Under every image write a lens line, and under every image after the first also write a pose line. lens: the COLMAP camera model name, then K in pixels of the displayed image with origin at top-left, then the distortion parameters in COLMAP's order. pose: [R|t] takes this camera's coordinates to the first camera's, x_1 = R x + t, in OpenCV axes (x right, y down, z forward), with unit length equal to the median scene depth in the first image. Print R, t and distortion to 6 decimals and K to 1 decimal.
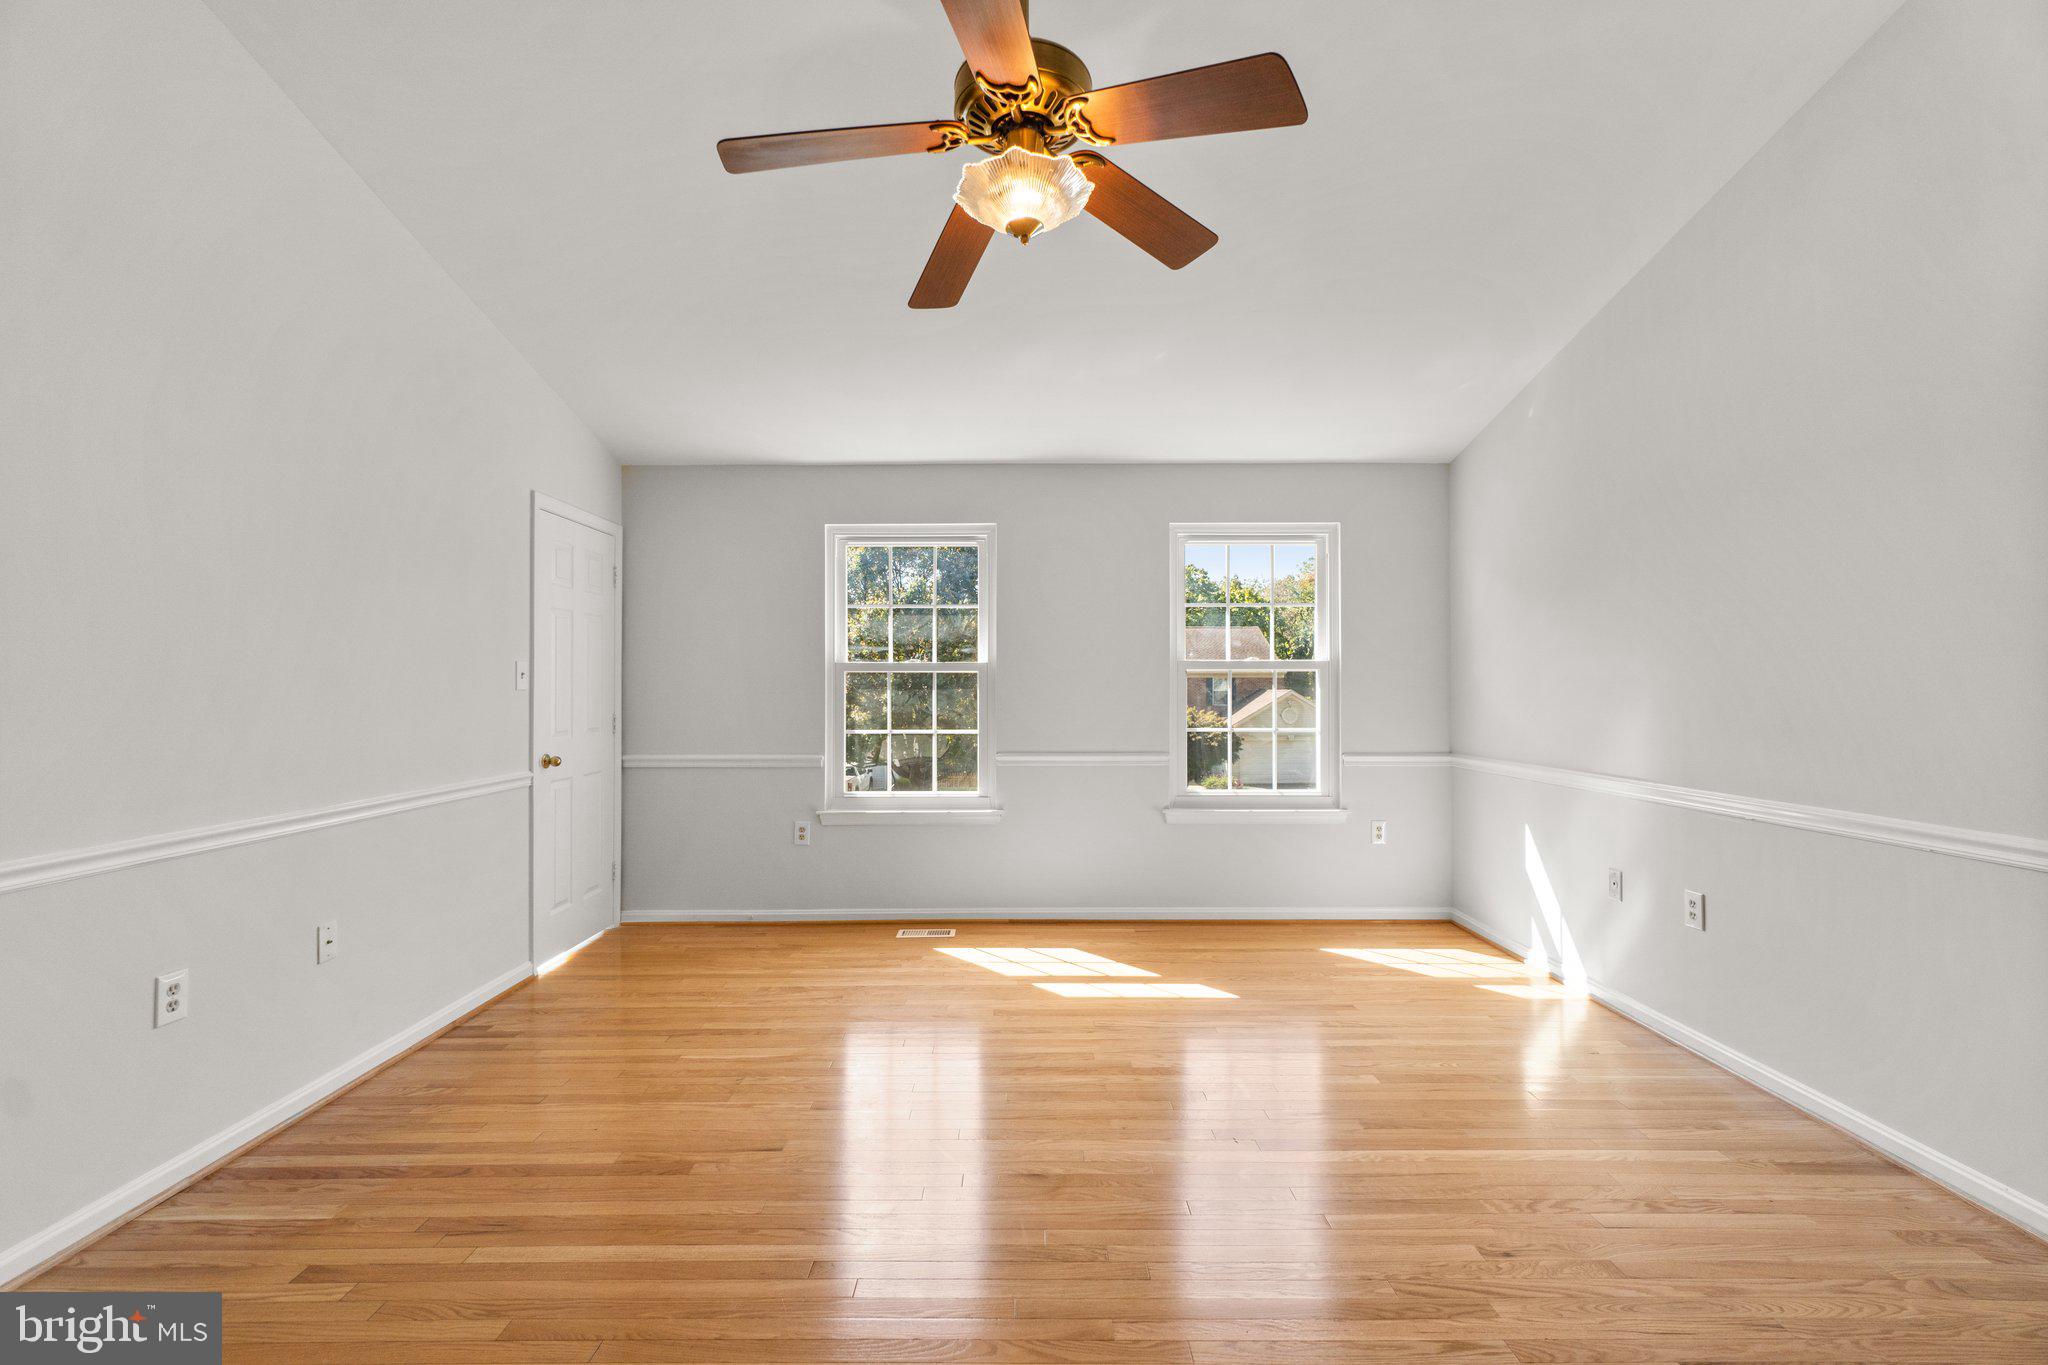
lens RADIAL K [[881.9, 0, 1019.0], [0, 881.9, 690.6], [0, 0, 1]] dist [-0.002454, 0.000477]
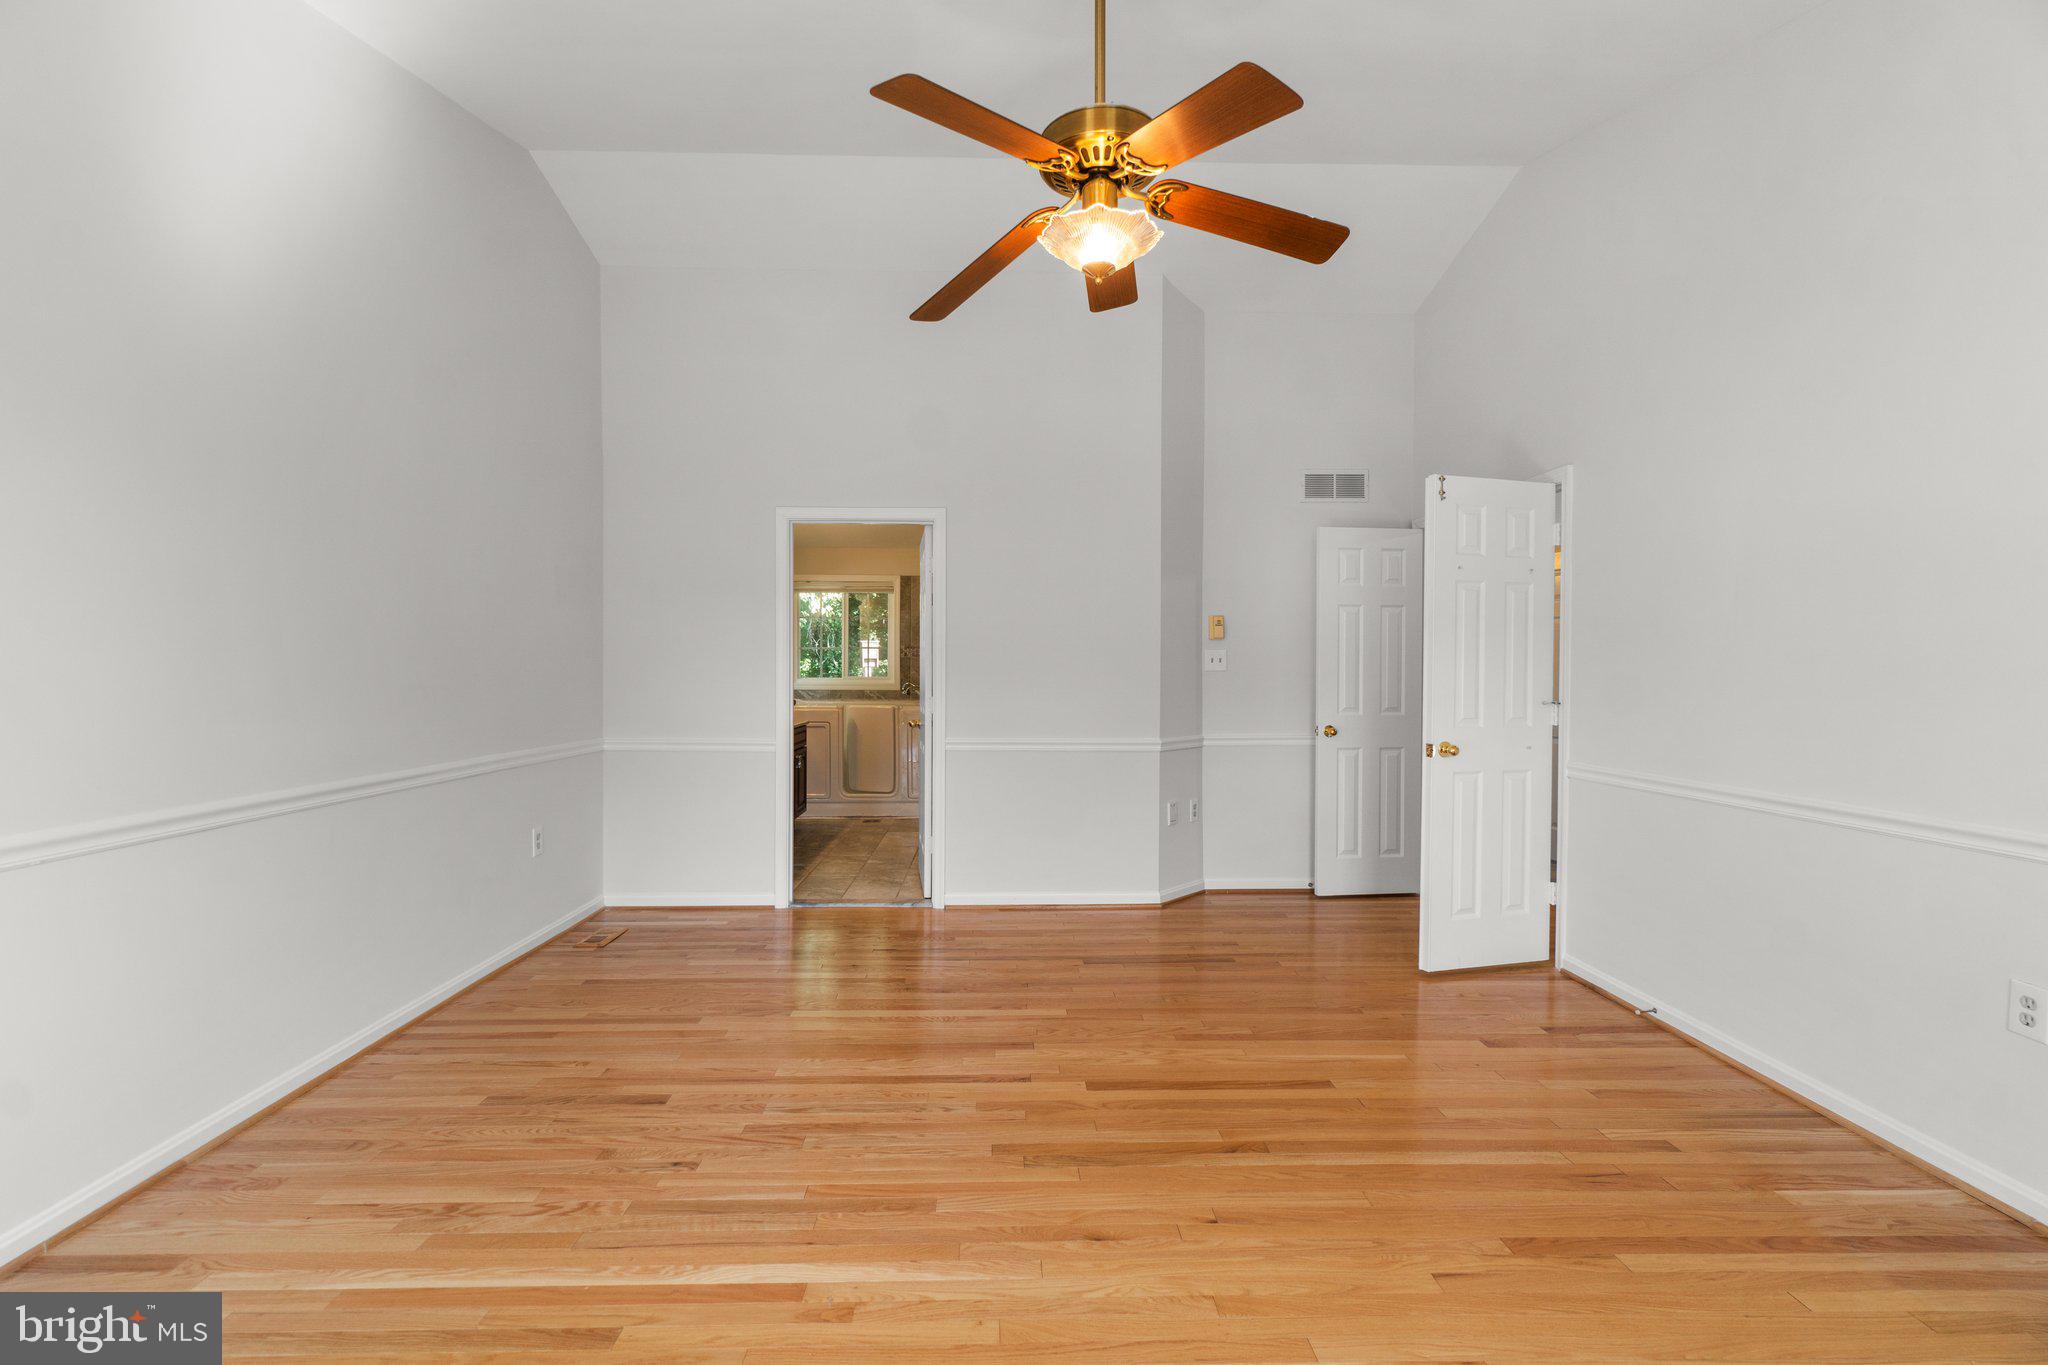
lens RADIAL K [[874.2, 0, 1020.9], [0, 874.2, 679.5], [0, 0, 1]] dist [-0.002940, 0.000748]
pose [[-0.999589, -0.002481, -0.028560, 0.066940], [-0.002828, 0.999923, 0.012110, -0.003945], [0.028528, 0.012186, -0.999519, 1.038001]]
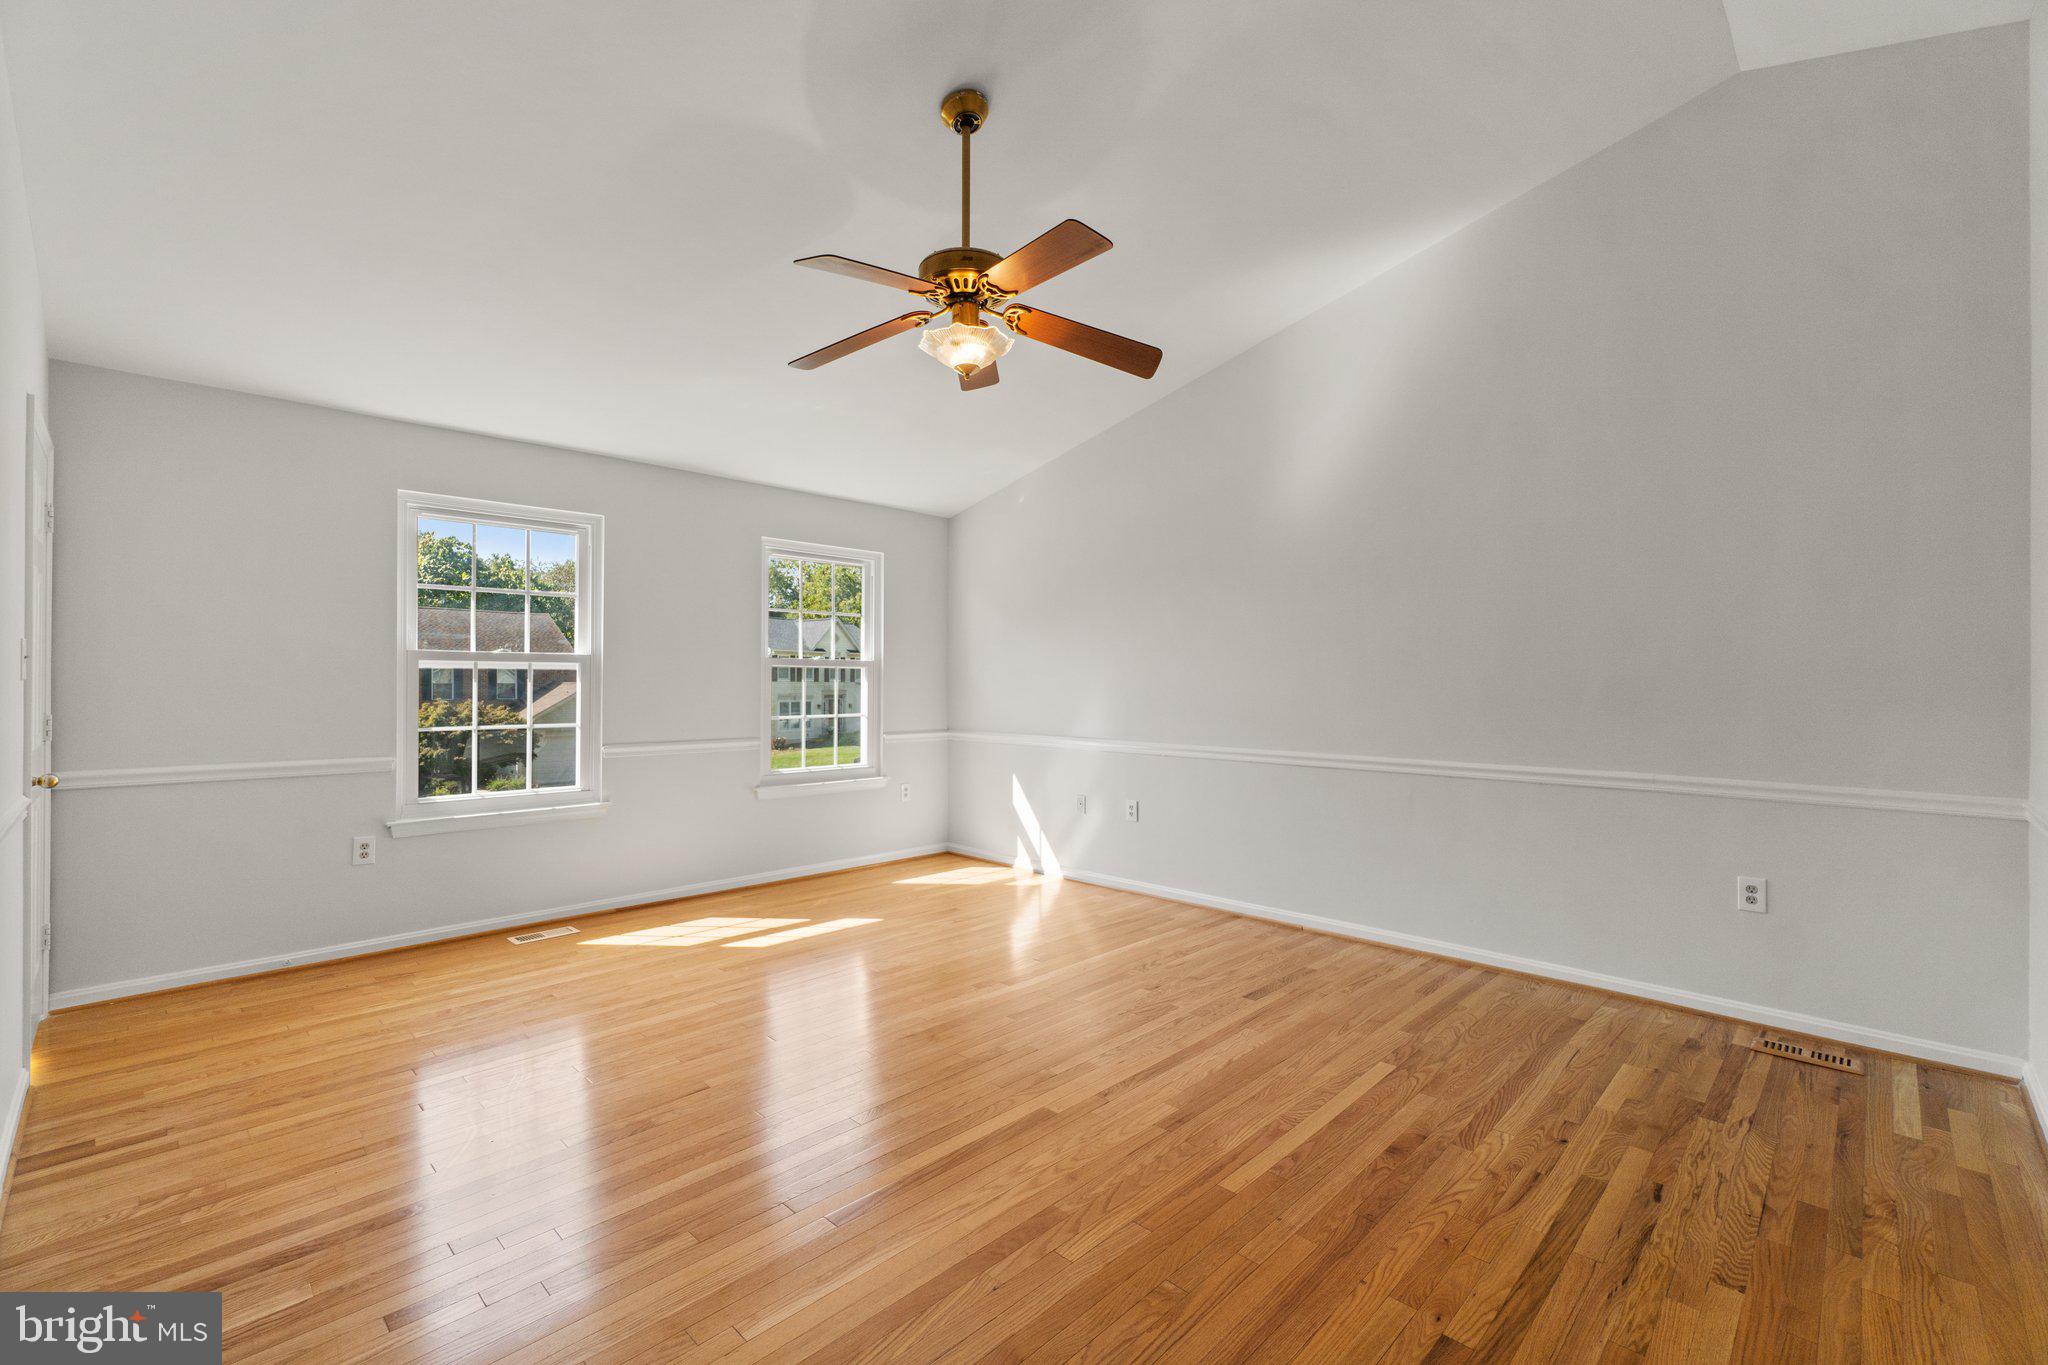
lens RADIAL K [[881.9, 0, 1019.0], [0, 881.9, 690.6], [0, 0, 1]] dist [-0.002454, 0.000477]
pose [[0.700346, -0.001912, 0.713801, -0.477398], [-0.003953, 0.999971, 0.006557, 0.000133], [-0.713792, -0.007414, 0.700318, -0.047093]]
